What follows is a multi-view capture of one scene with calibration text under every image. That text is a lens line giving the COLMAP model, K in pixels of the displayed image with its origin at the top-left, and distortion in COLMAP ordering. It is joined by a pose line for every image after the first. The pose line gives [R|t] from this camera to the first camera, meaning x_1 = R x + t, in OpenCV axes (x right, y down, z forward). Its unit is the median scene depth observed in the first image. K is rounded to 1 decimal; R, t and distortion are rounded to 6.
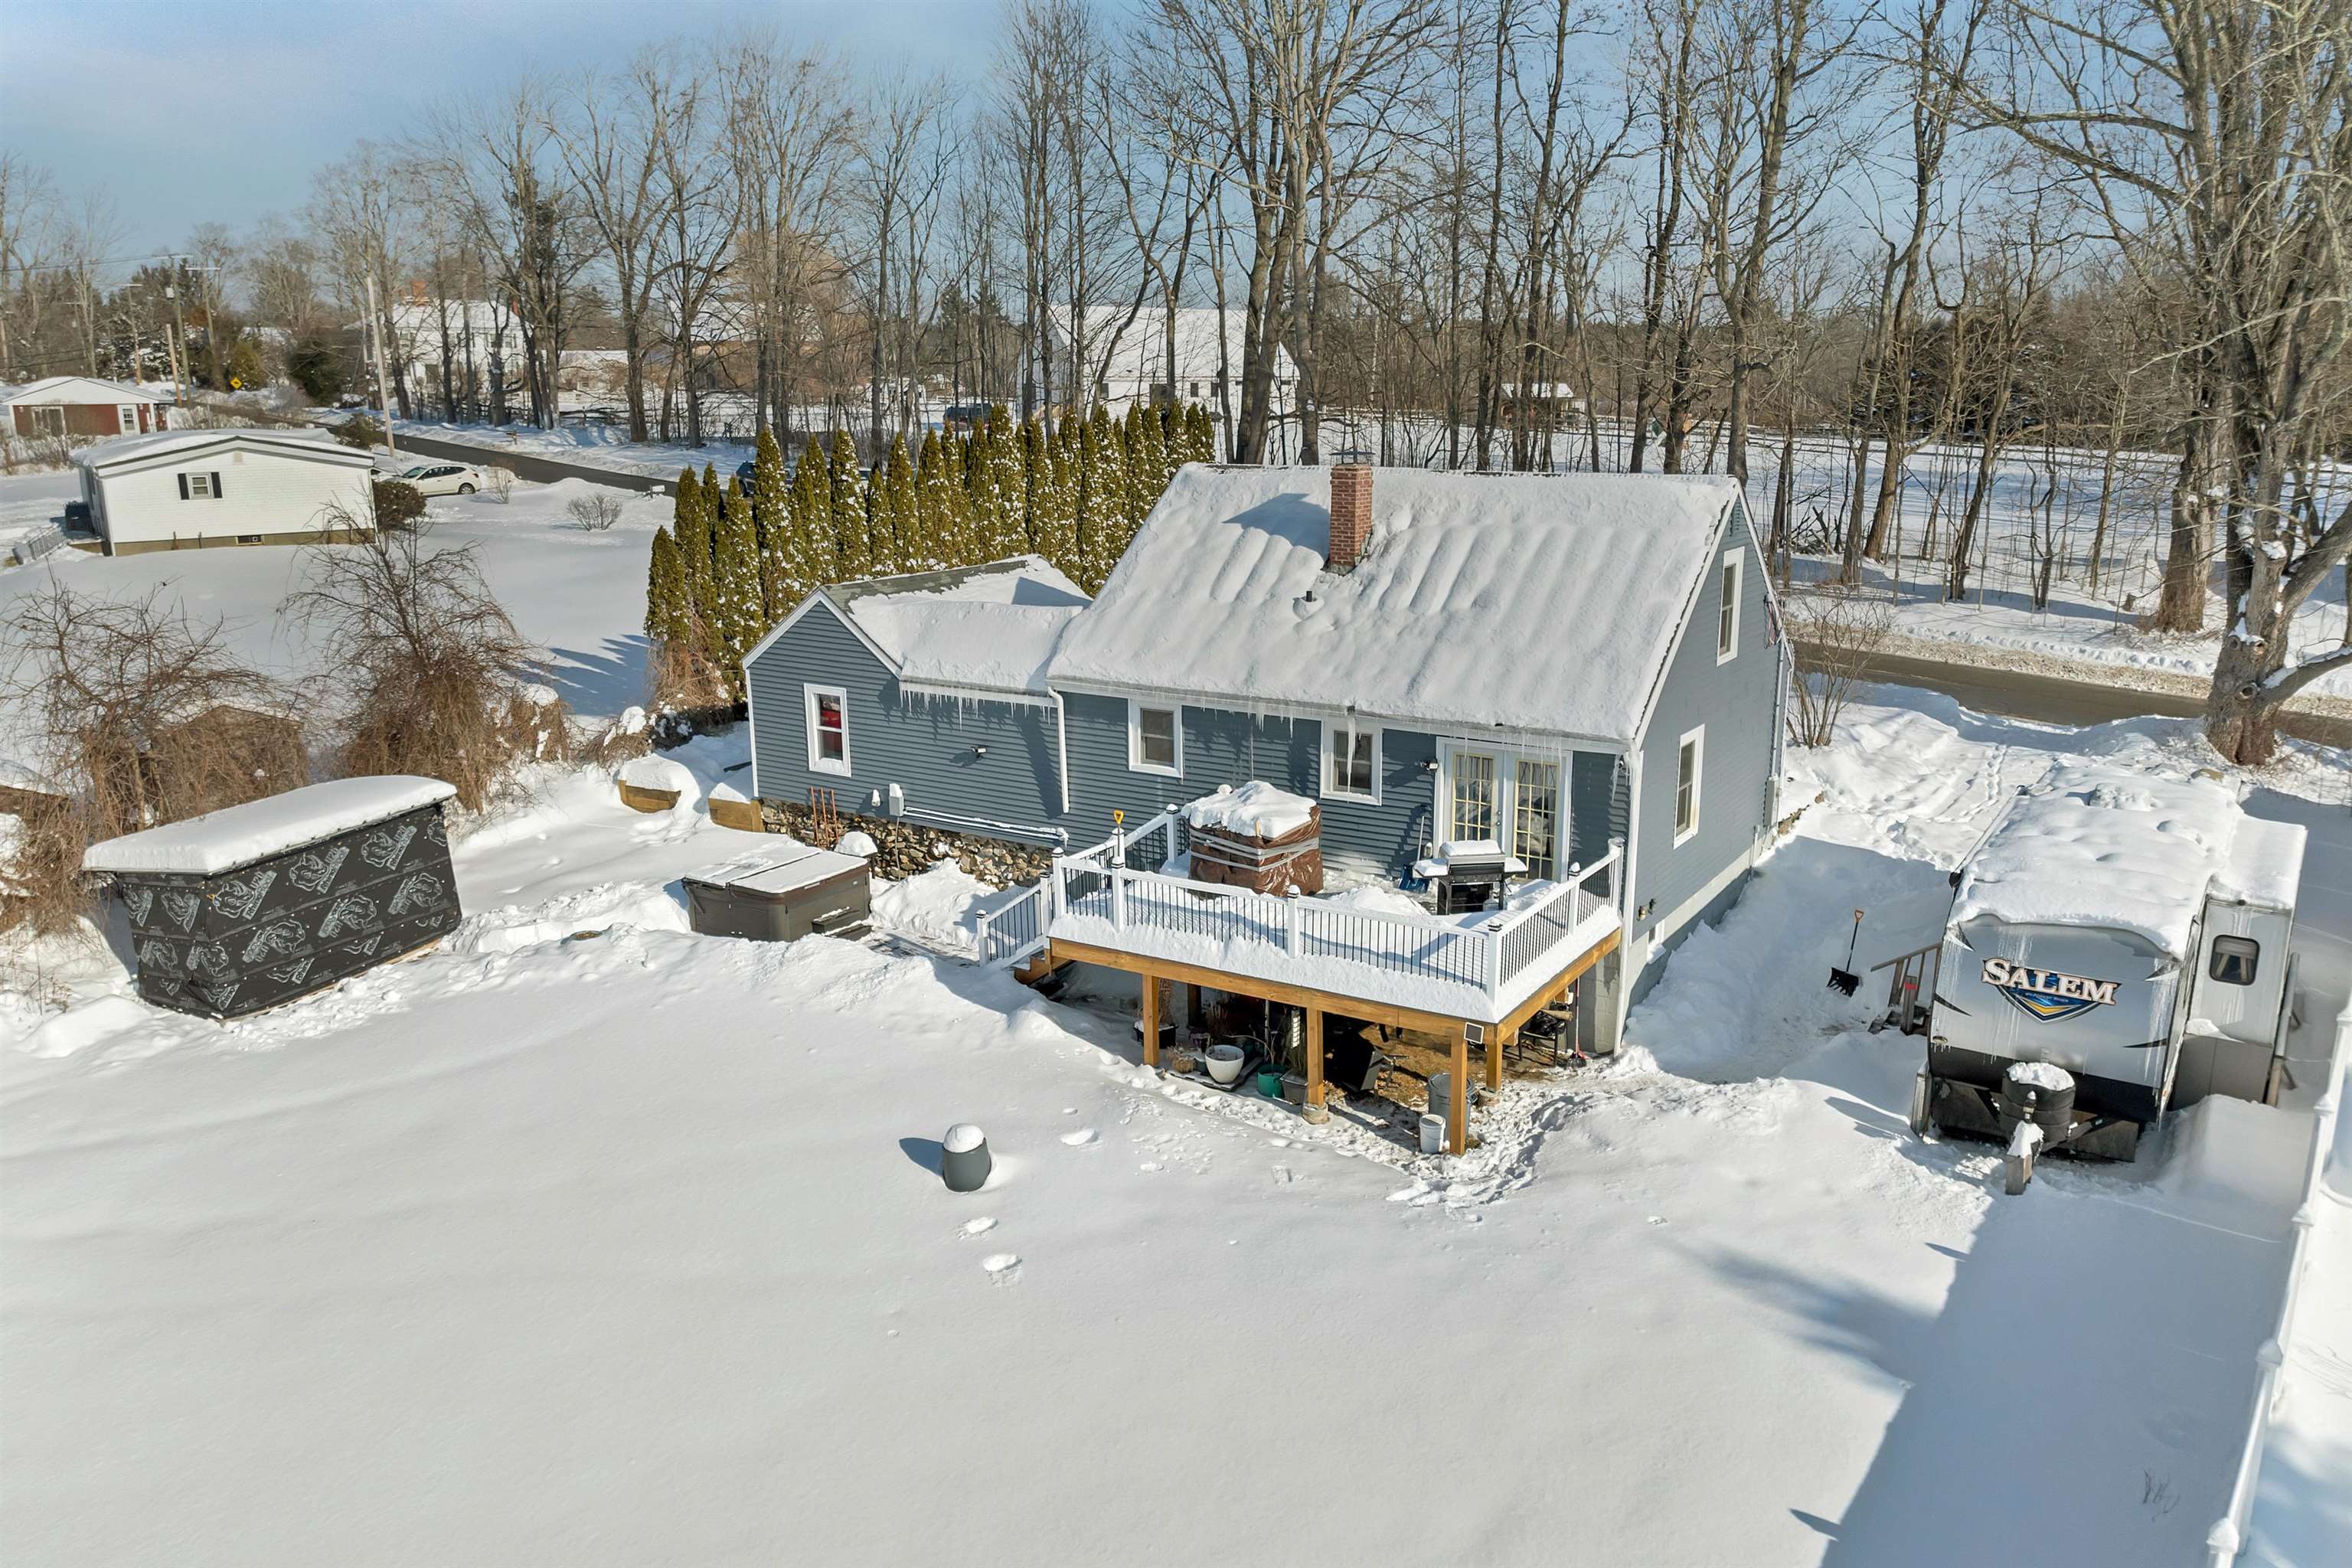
lens RADIAL K [[1719.6, 0, 1176.0], [0, 1719.6, 784.0], [0, 0, 1]] dist [-0.032840, 0.002127]
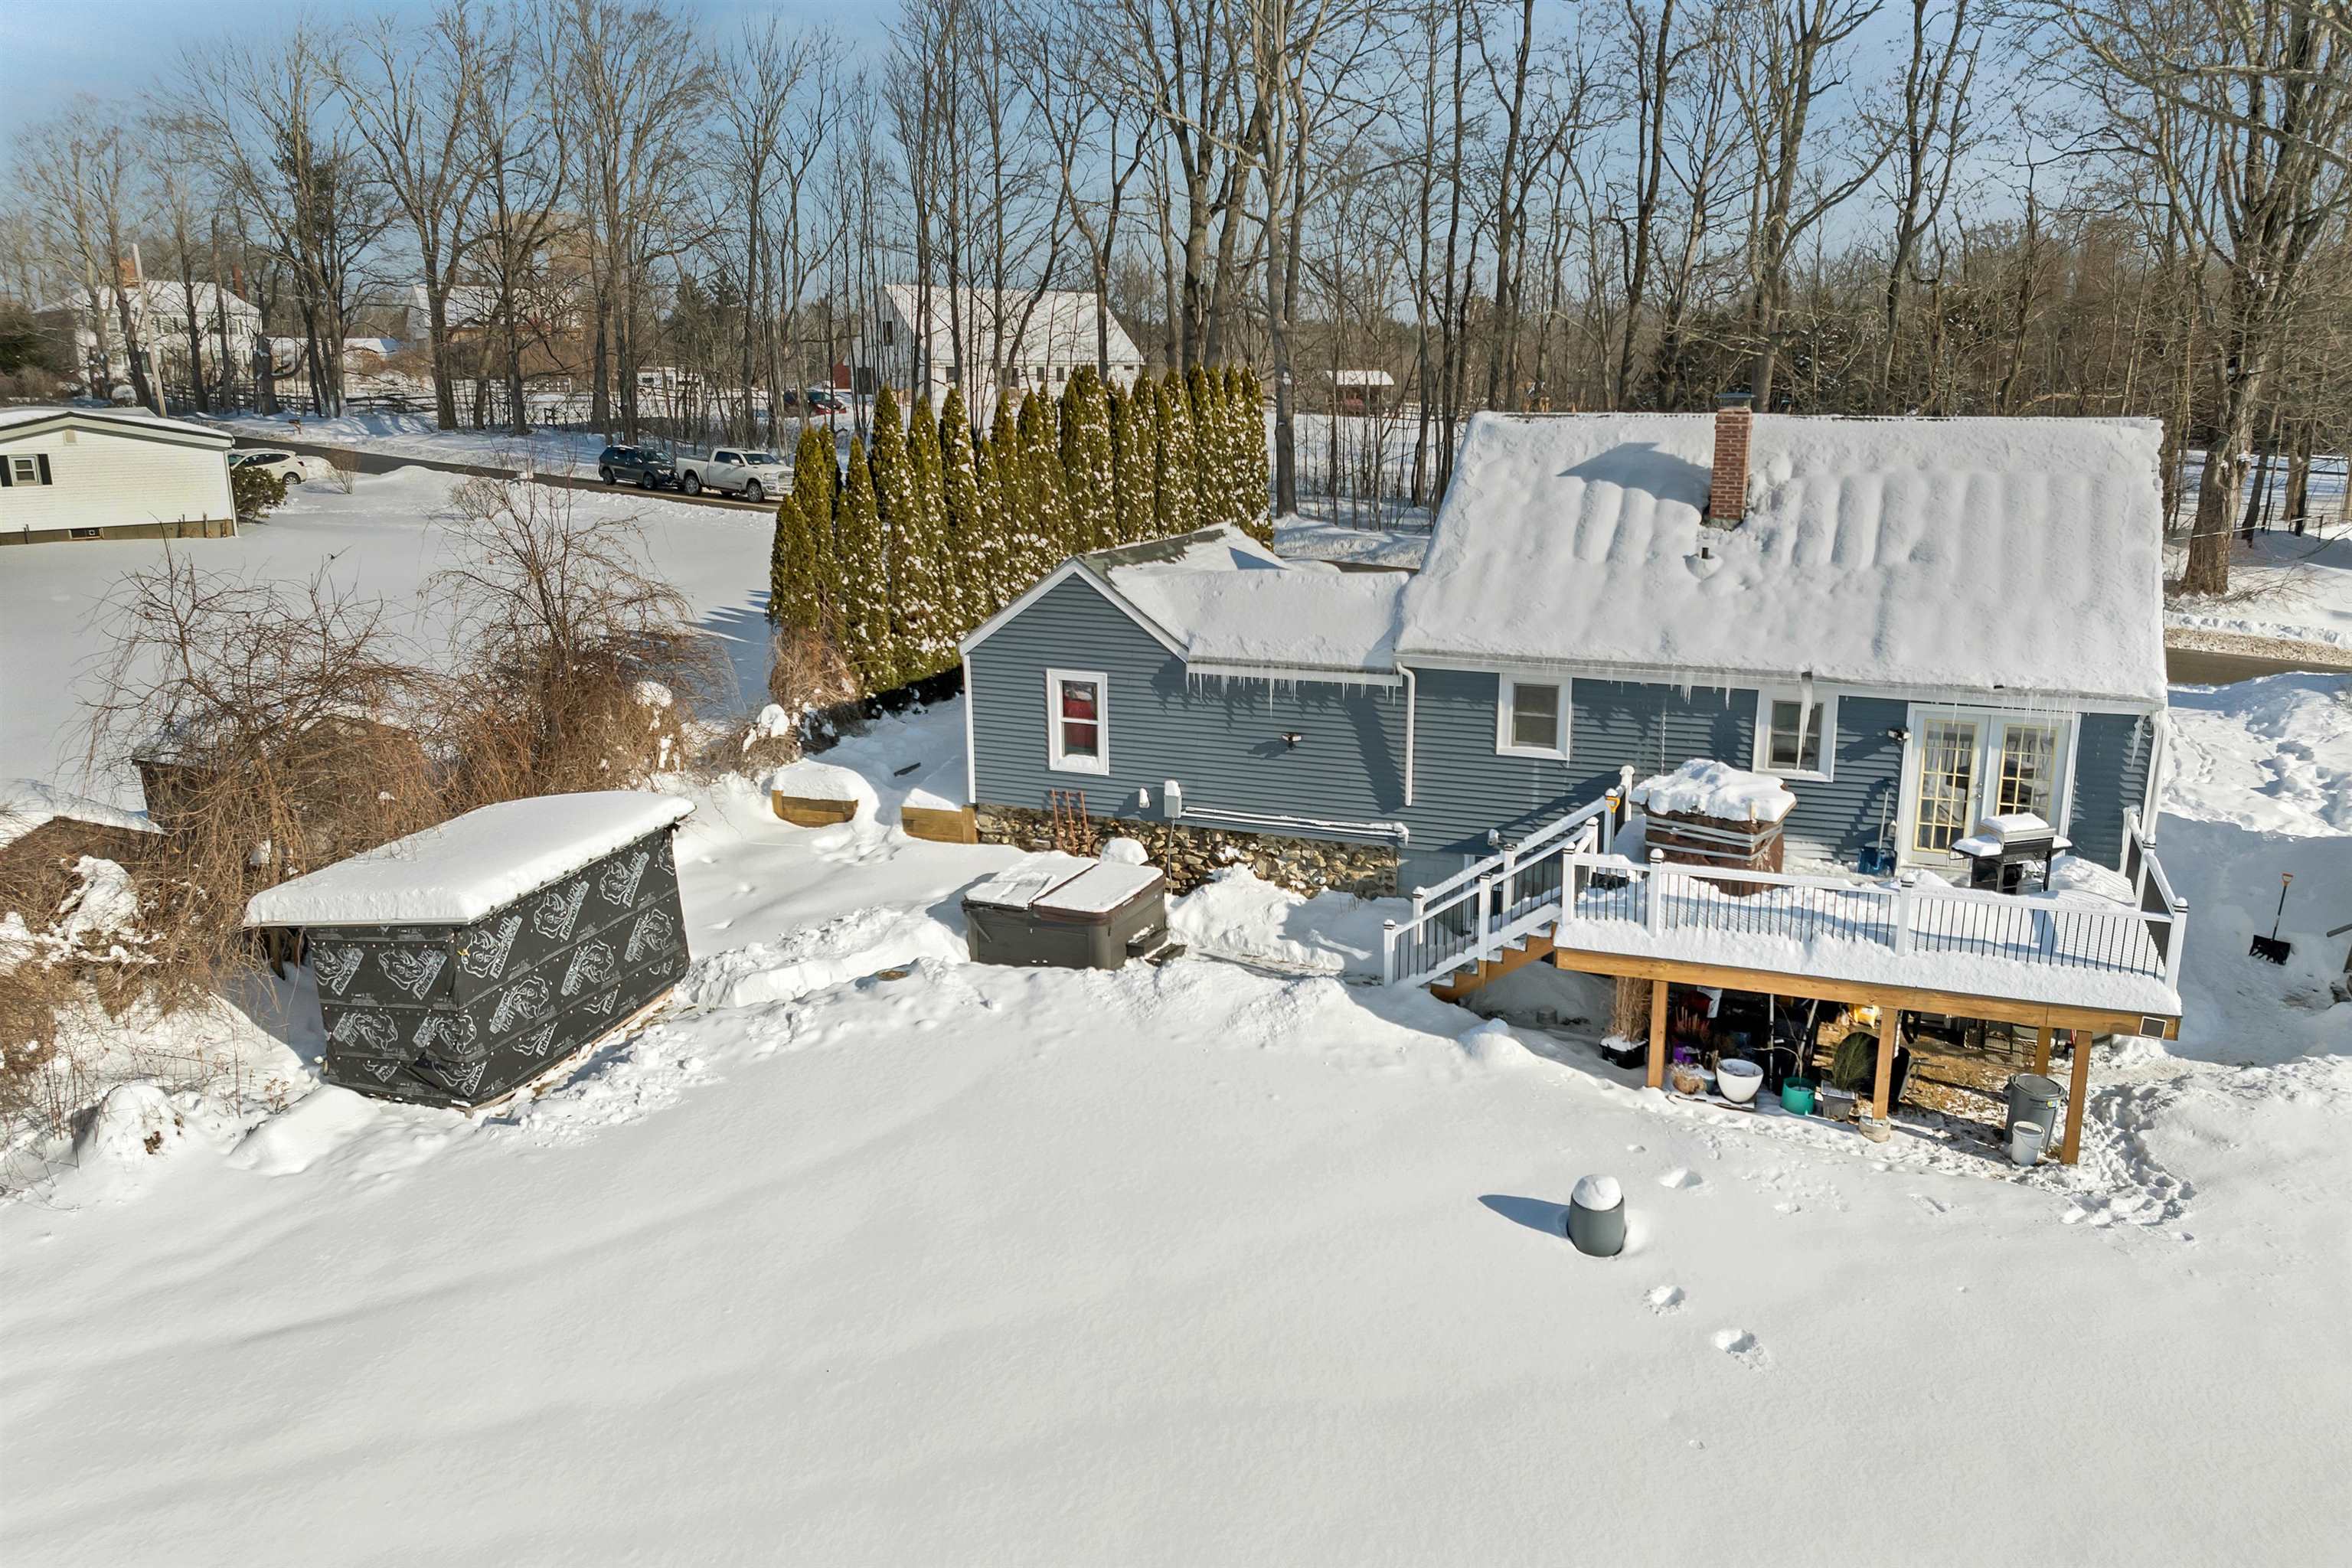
lens RADIAL K [[1707.9, 0, 1181.9], [0, 1707.9, 800.0], [0, 0, 1]] dist [-0.026302, -0.004289]
pose [[0.985751, -0.037632, 0.163947, -0.320298], [0.035915, 0.999265, 0.013427, -0.001979], [-0.164332, -0.007347, 0.986378, 0.155045]]
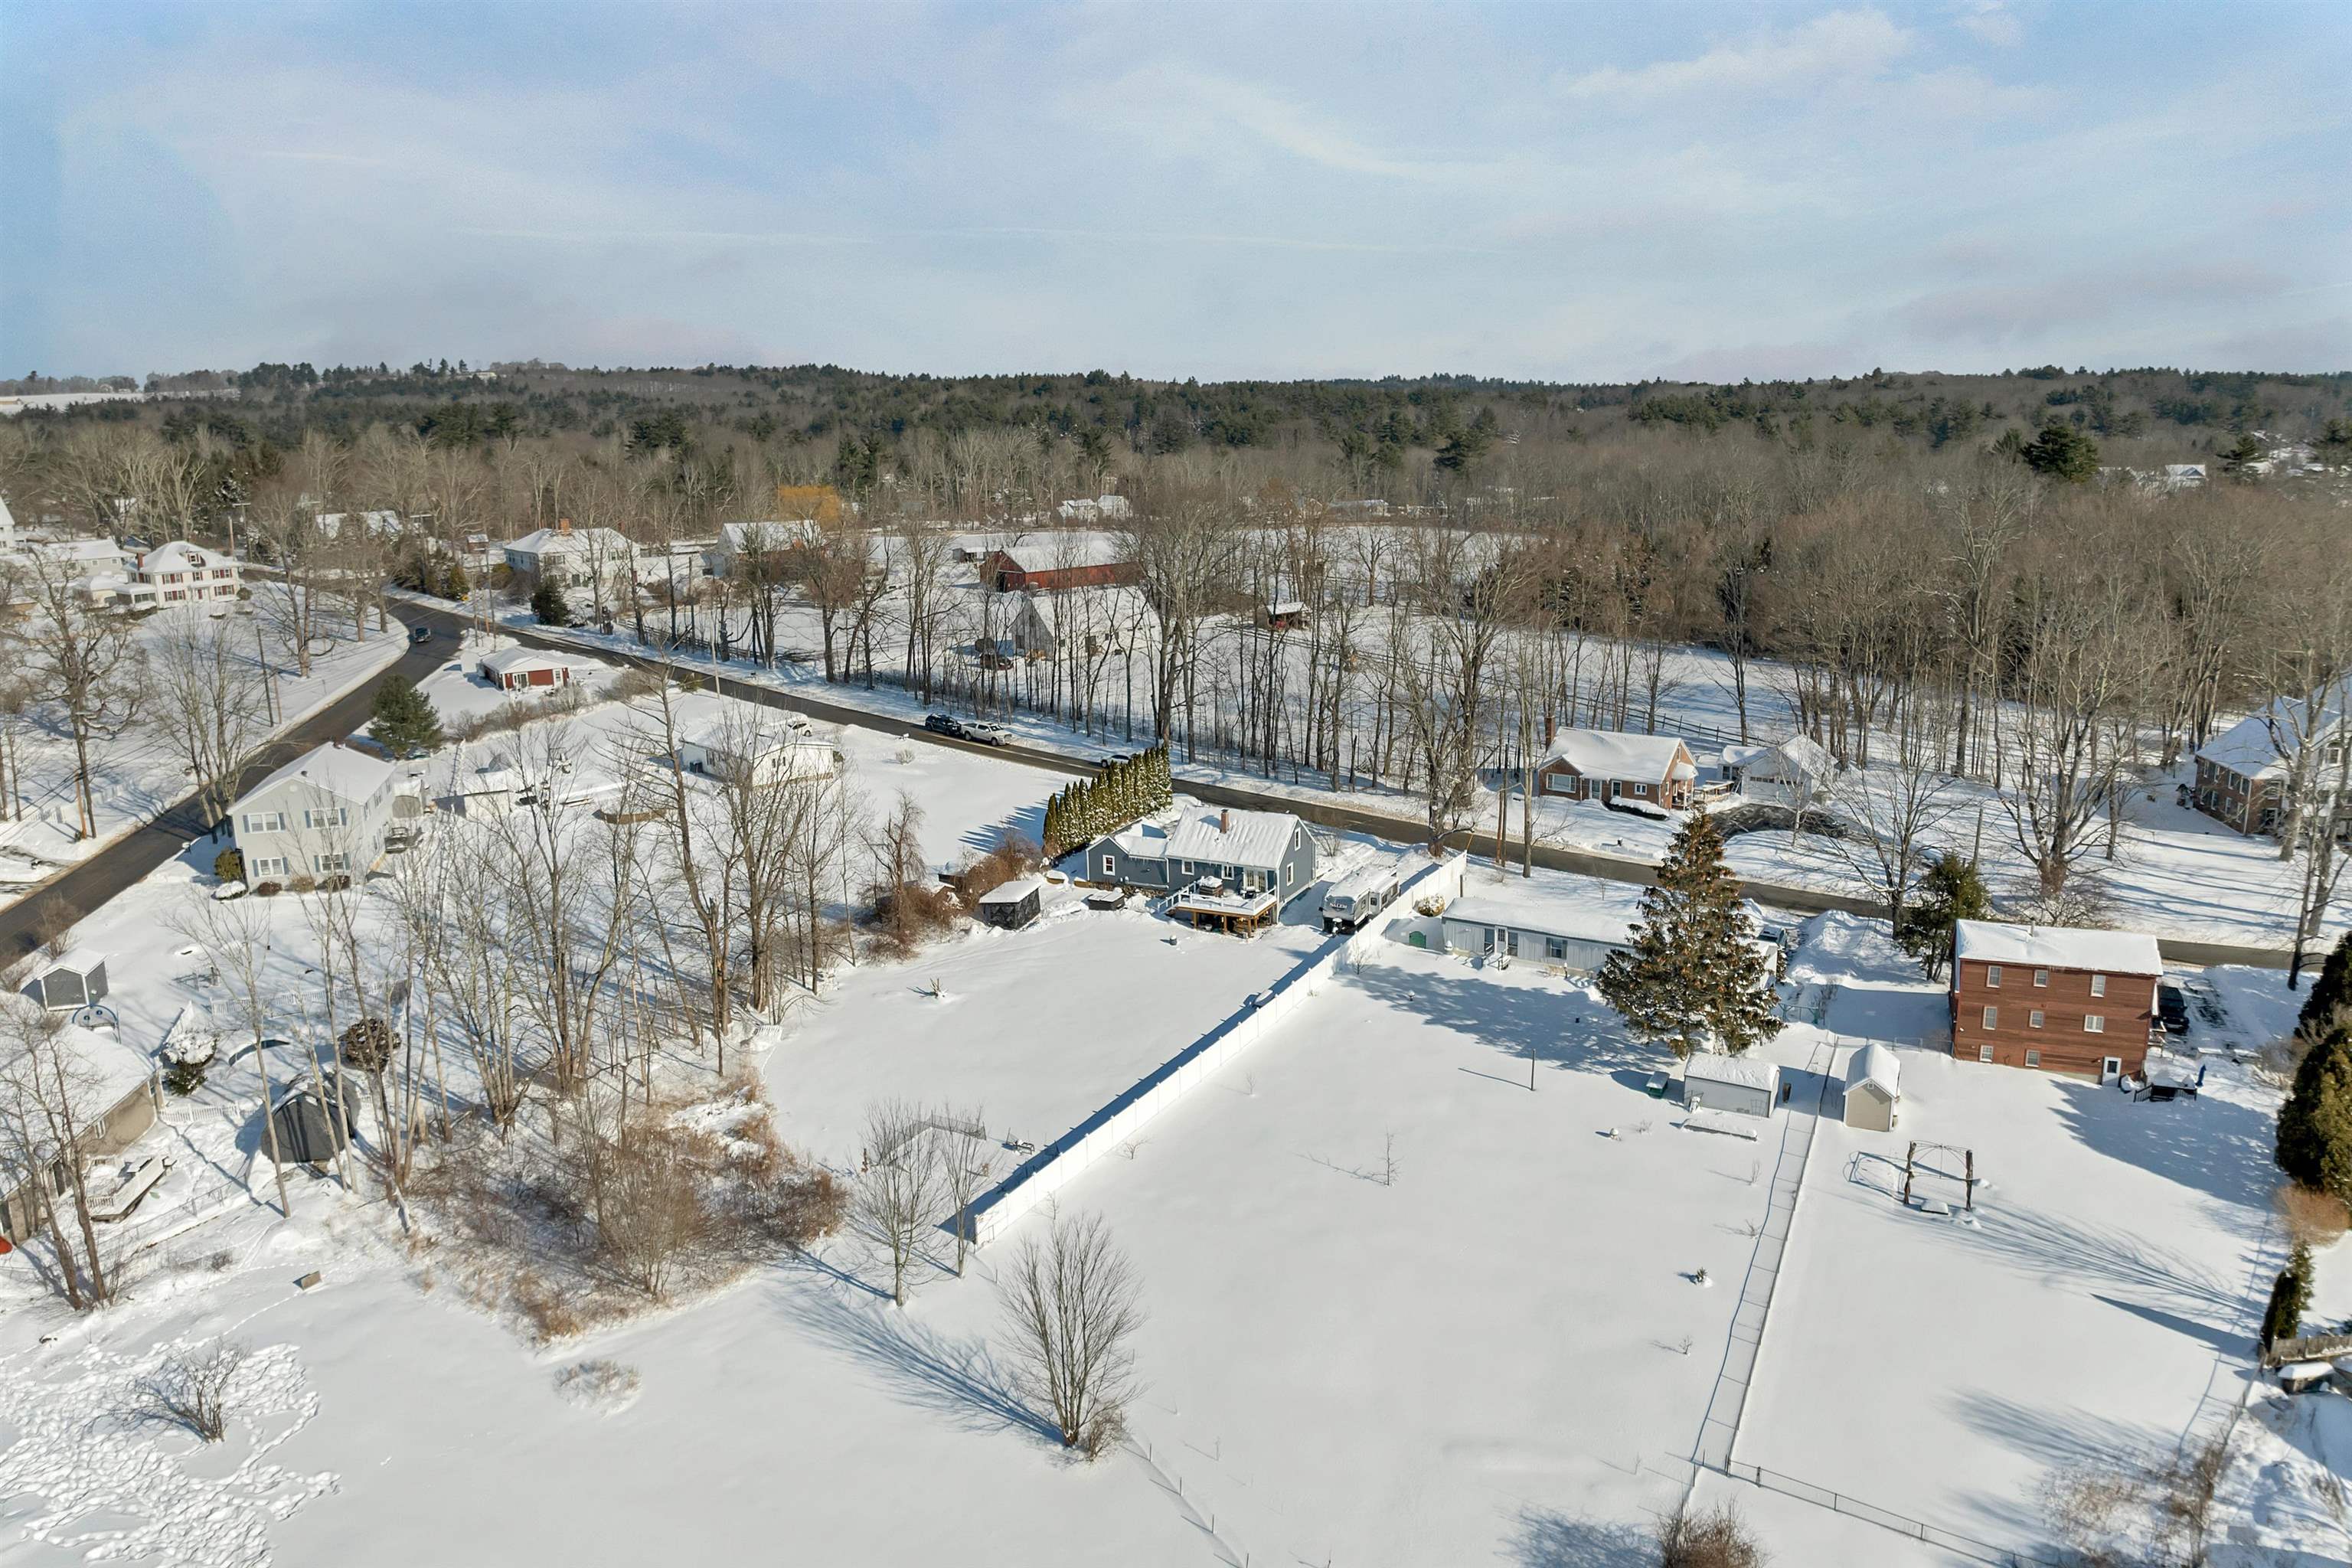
lens RADIAL K [[1719.6, 0, 1176.0], [0, 1719.6, 784.0], [0, 0, 1]] dist [-0.032840, 0.002127]
pose [[0.991855, -0.032792, 0.123079, -0.628847], [0.033229, 0.999447, -0.001496, -0.252278], [-0.122961, 0.005573, 0.992396, -3.821823]]
